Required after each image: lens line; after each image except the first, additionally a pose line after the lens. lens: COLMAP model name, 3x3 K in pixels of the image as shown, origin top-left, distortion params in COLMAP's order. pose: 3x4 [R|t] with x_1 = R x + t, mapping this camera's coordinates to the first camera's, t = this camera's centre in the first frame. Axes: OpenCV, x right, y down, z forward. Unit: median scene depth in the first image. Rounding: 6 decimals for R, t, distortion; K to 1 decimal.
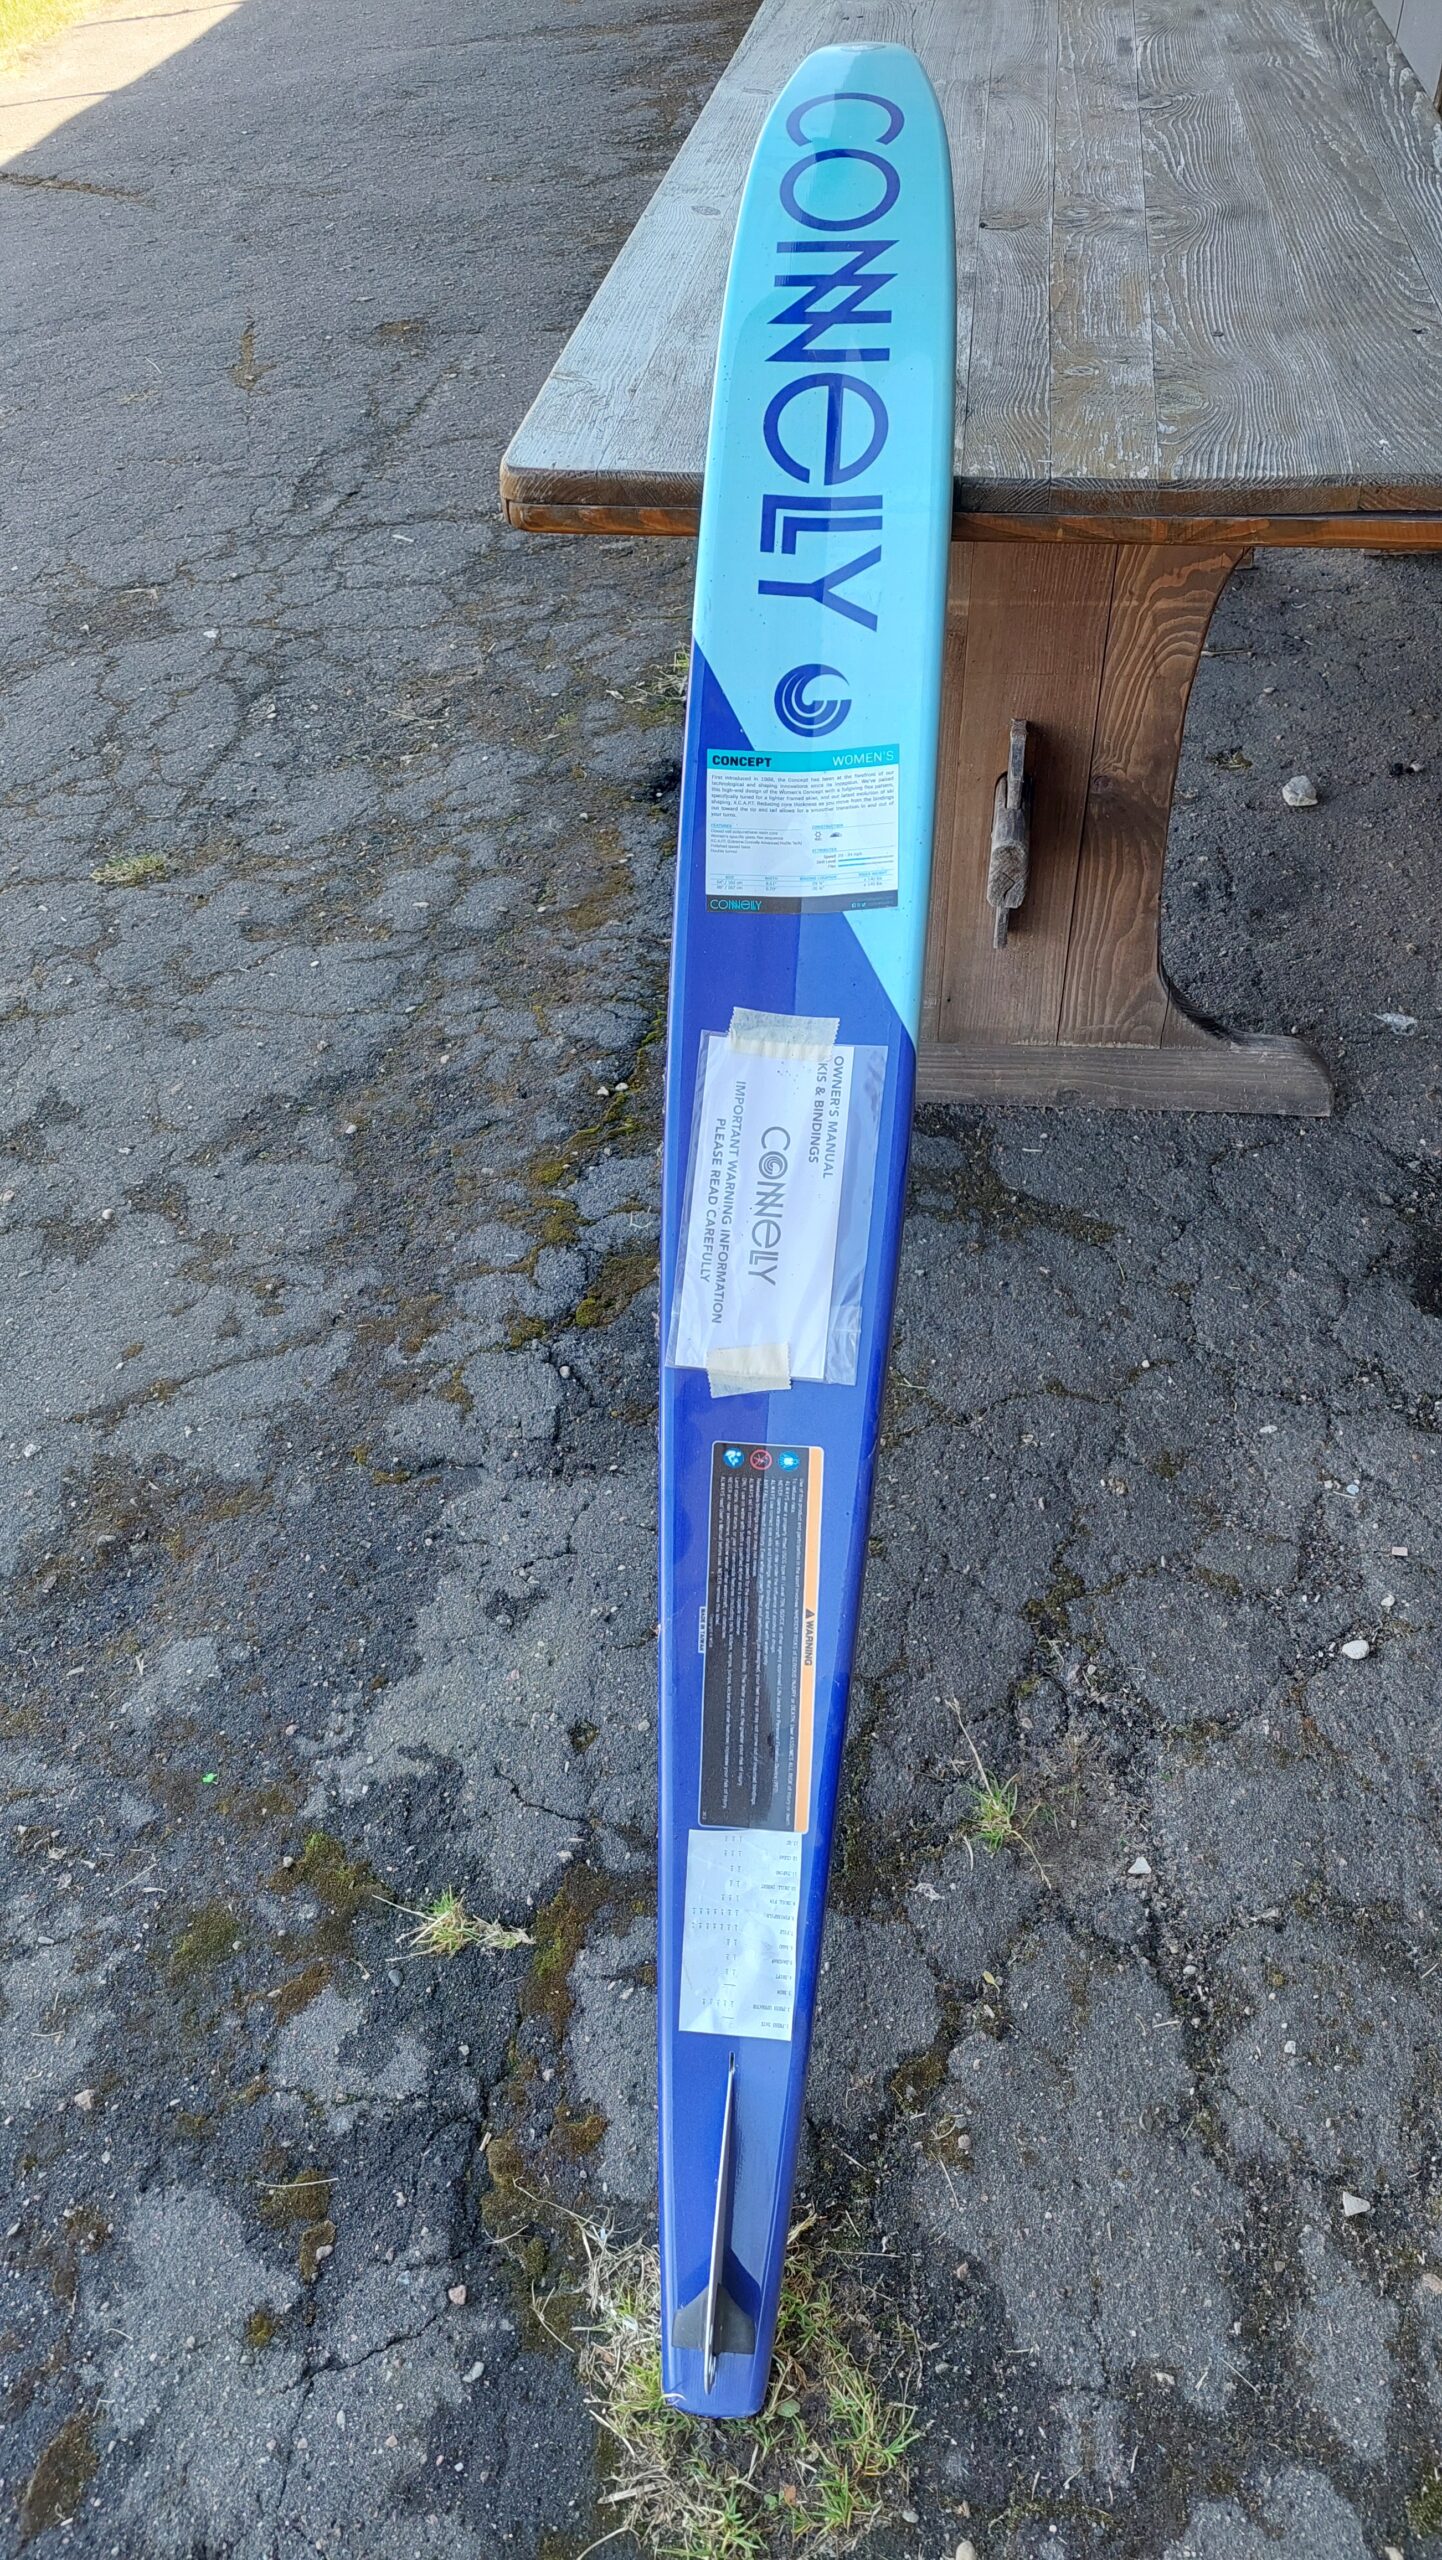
lens RADIAL K [[1892.0, 0, 733.8], [0, 1892.0, 1312.3], [0, 0, 1]] dist [0.076069, -0.111577]
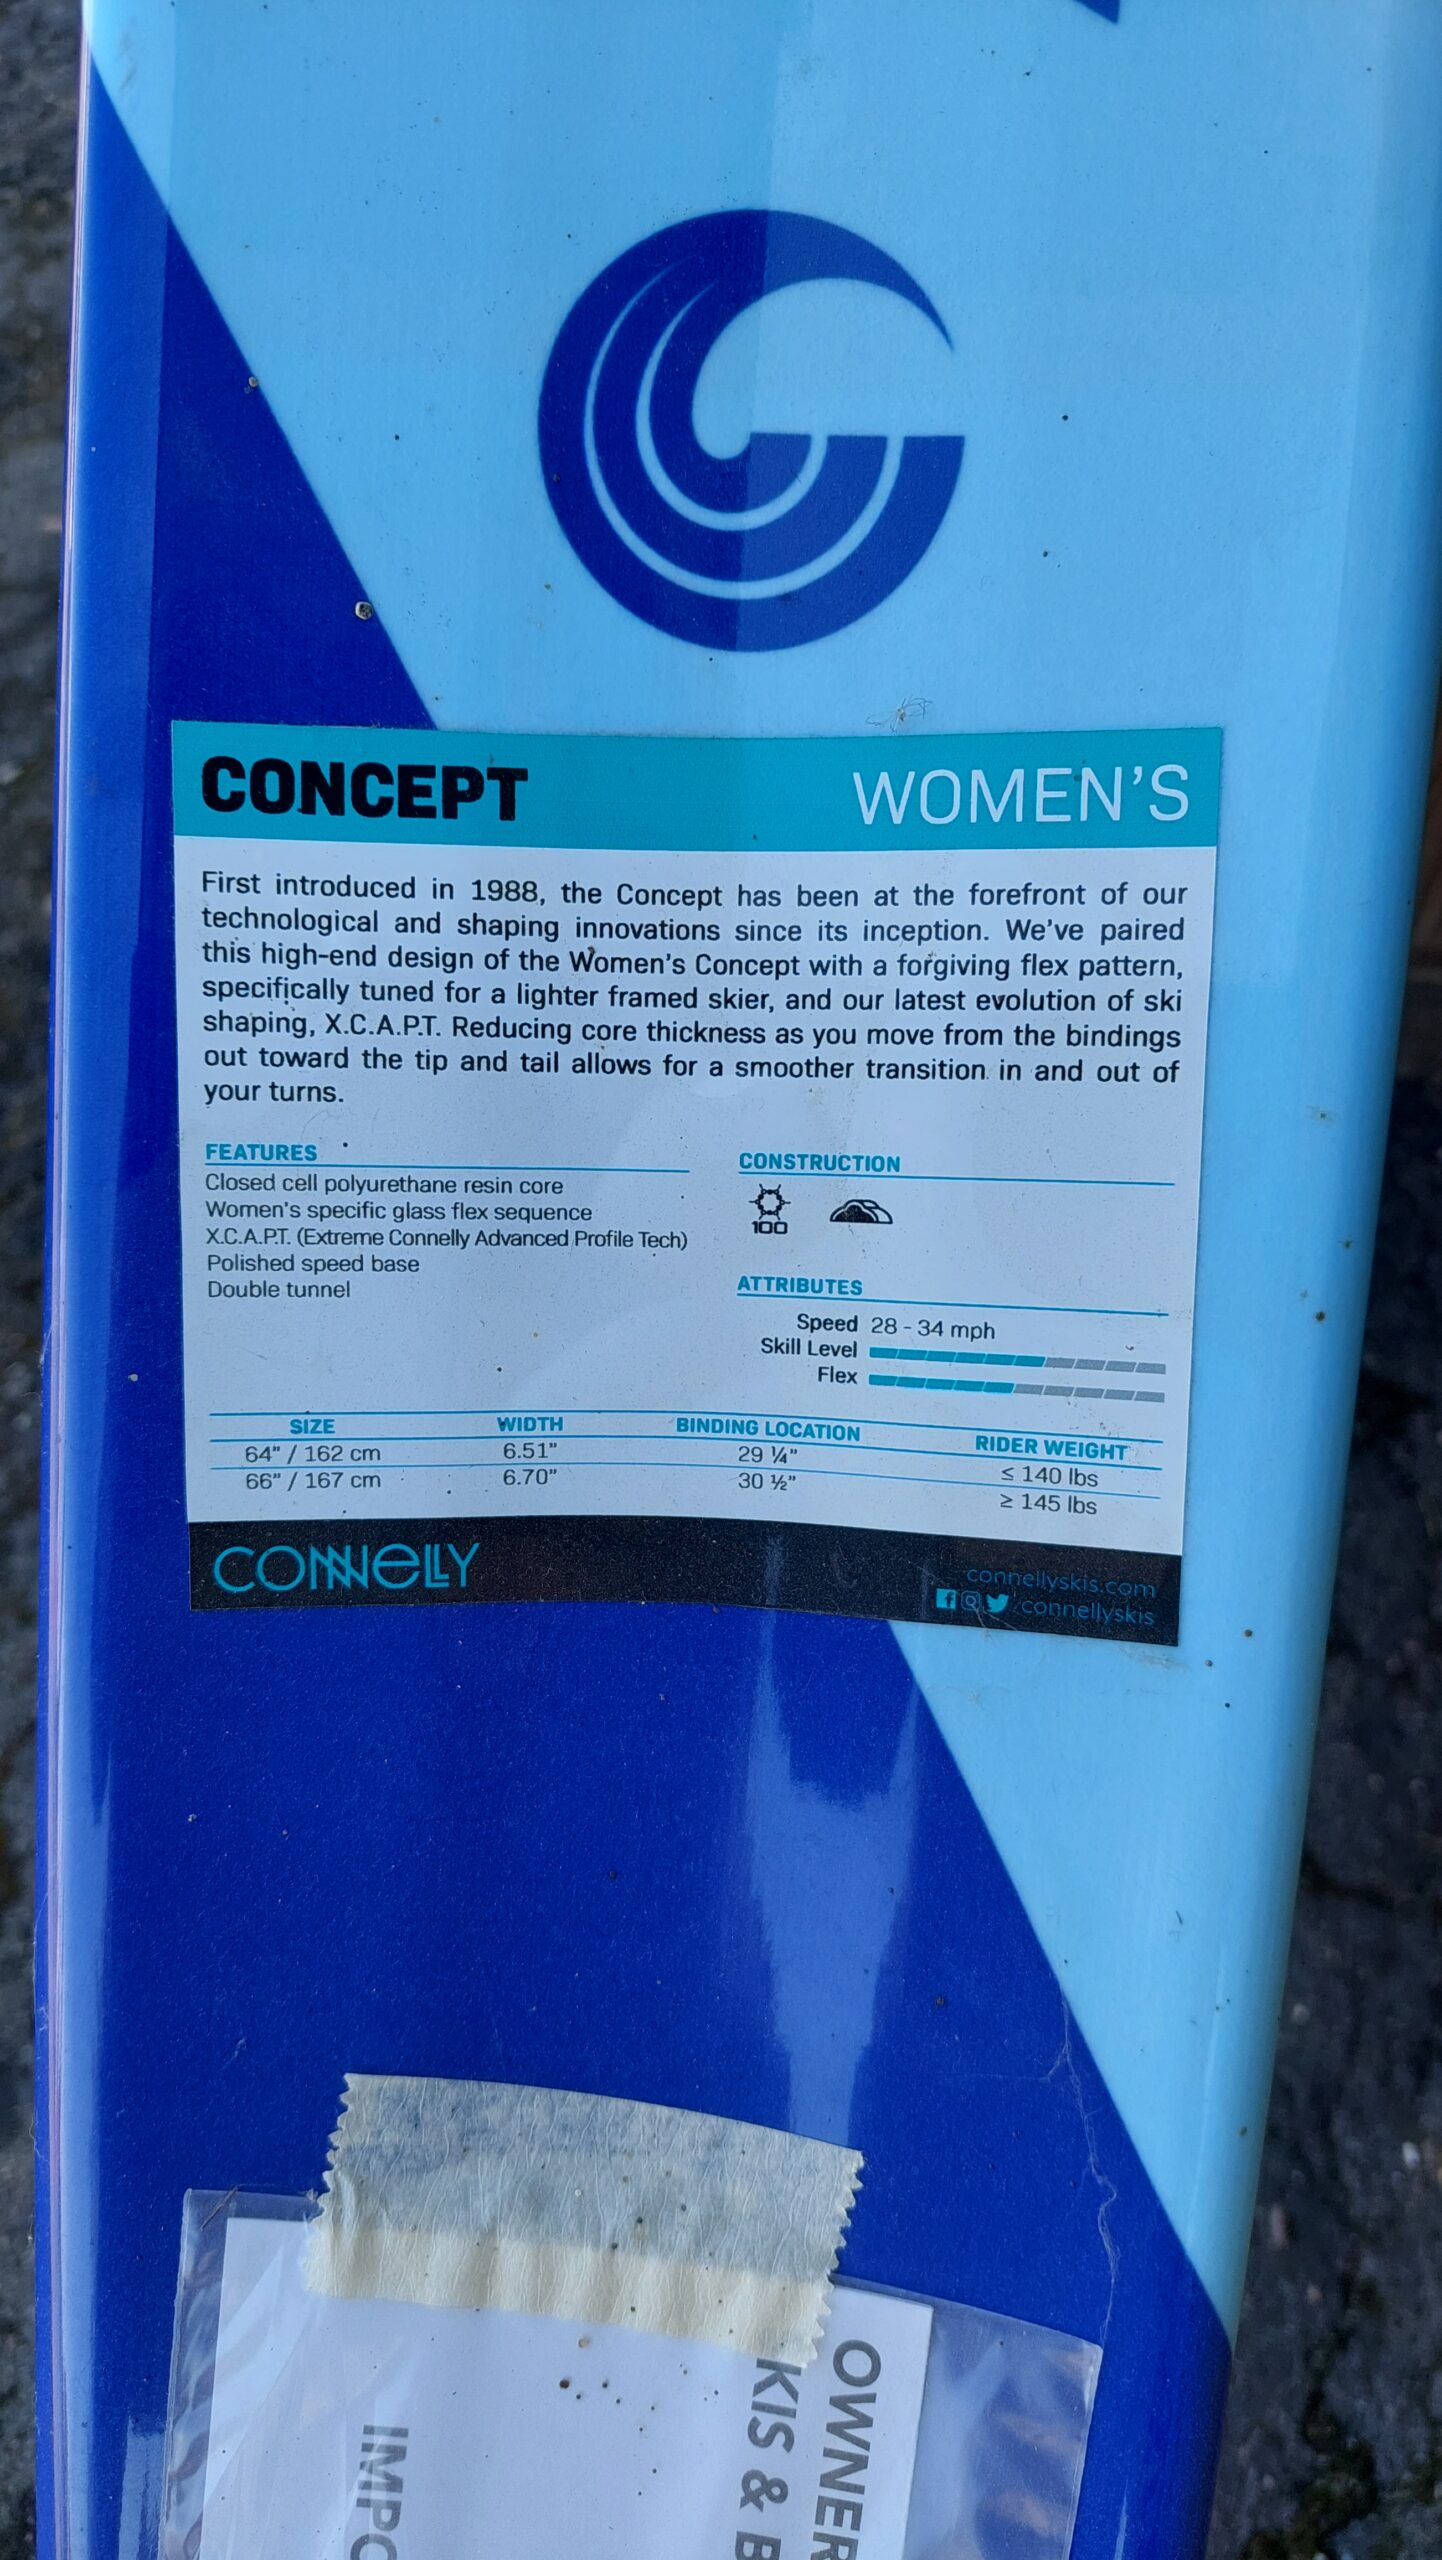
lens RADIAL K [[1988.6, 0, 749.9], [0, 1988.6, 1279.0], [0, 0, 1]] dist [0.078748, -0.187798]
pose [[0.999658, 0.003484, 0.025905, 0.037203], [-0.009971, 0.966970, 0.254694, -0.295352], [-0.024162, -0.254866, 0.966675, 0.803686]]
